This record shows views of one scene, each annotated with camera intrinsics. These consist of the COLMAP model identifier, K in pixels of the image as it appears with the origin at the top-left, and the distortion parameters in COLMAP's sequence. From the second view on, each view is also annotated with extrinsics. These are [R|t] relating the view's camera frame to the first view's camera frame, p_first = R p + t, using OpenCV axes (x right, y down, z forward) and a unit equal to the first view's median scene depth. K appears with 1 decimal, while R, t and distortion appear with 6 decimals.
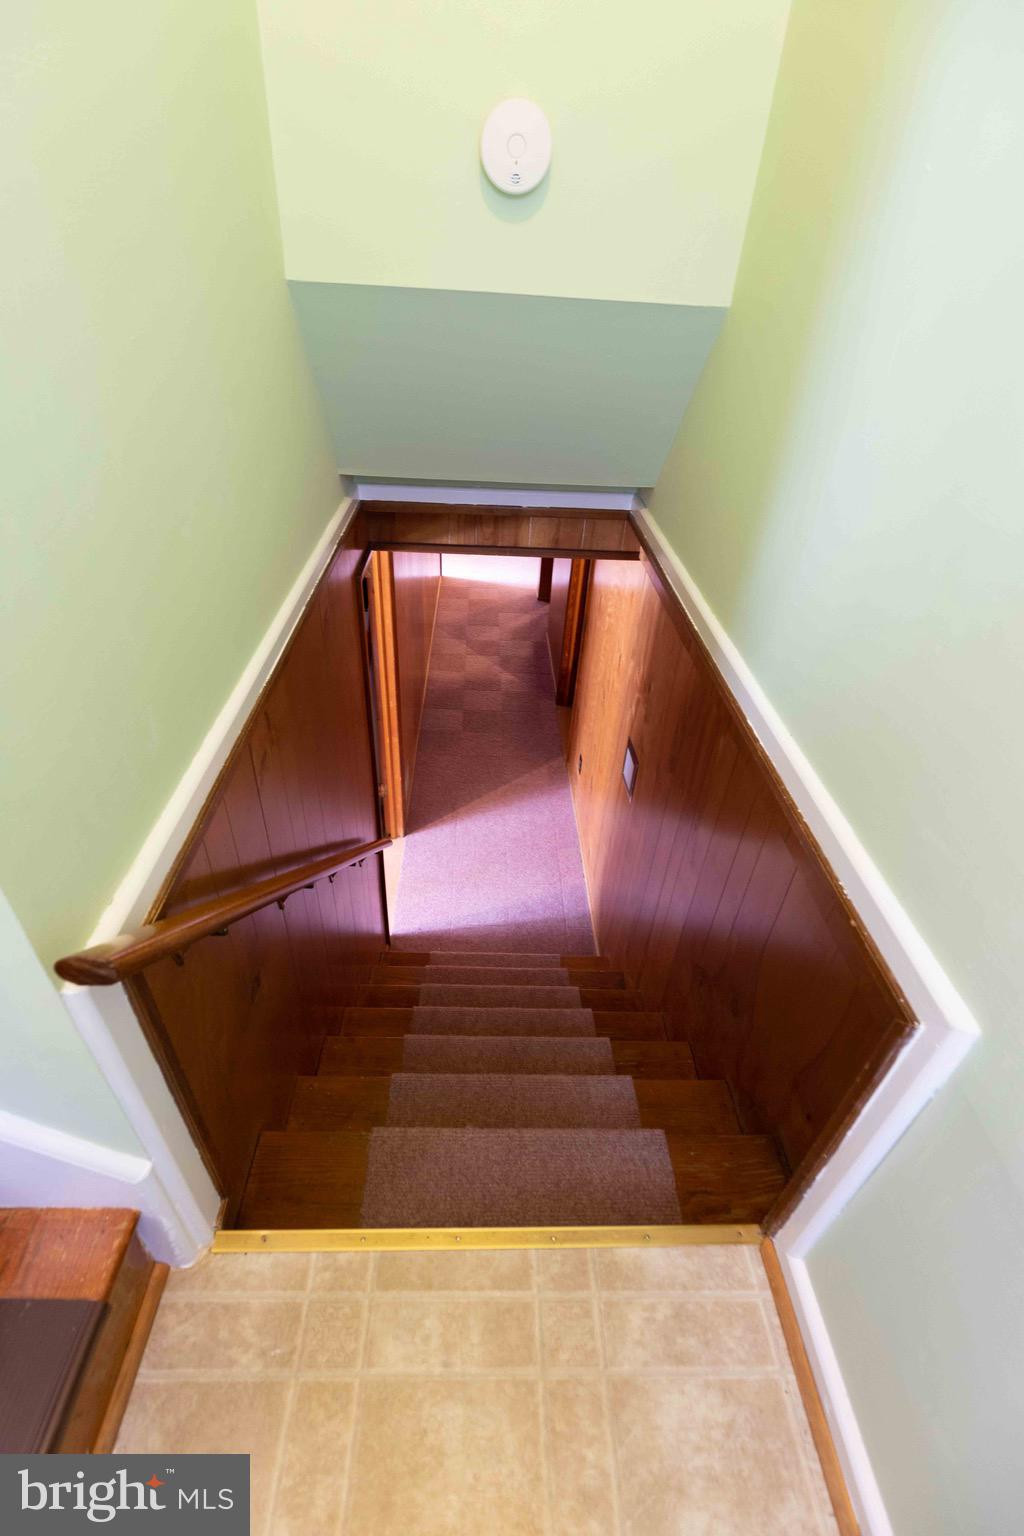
lens RADIAL K [[692.2, 0, 505.6], [0, 692.2, 765.0], [0, 0, 1]] dist [0.007314, -0.000398]
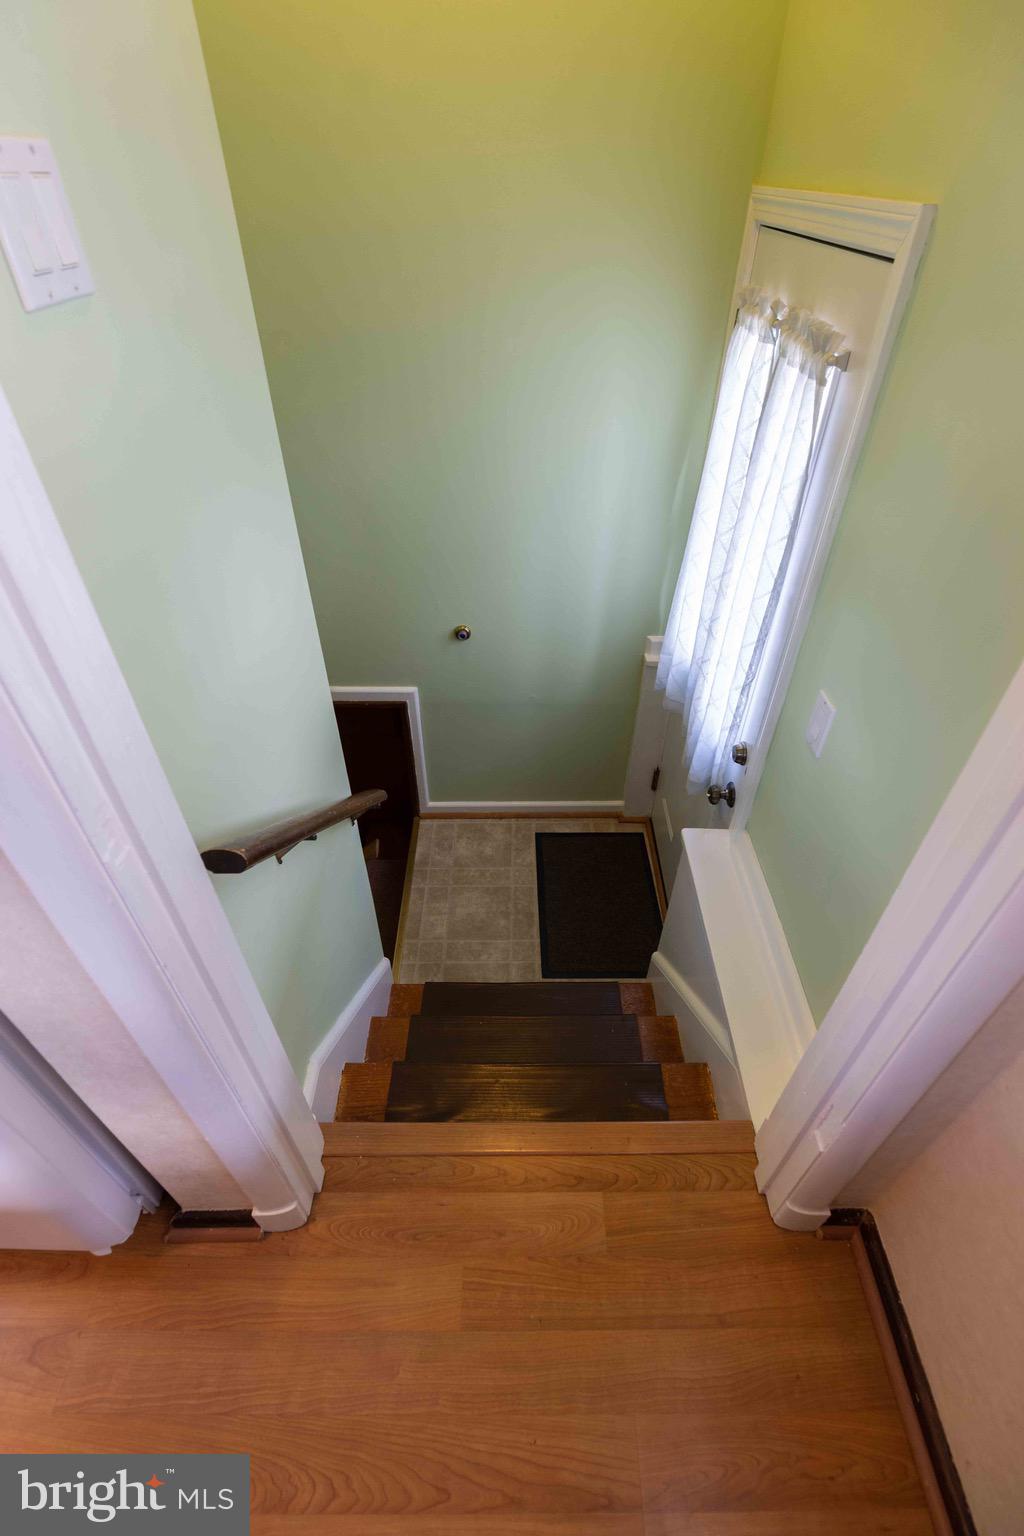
lens RADIAL K [[692.2, 0, 512.8], [0, 692.2, 769.7], [0, 0, 1]] dist [0.007314, -0.000398]
pose [[0.017214, -0.684752, 0.728573, -1.634041], [0.588008, 0.596284, 0.546527, -0.761368], [-0.808672, 0.419000, 0.412904, -0.534287]]
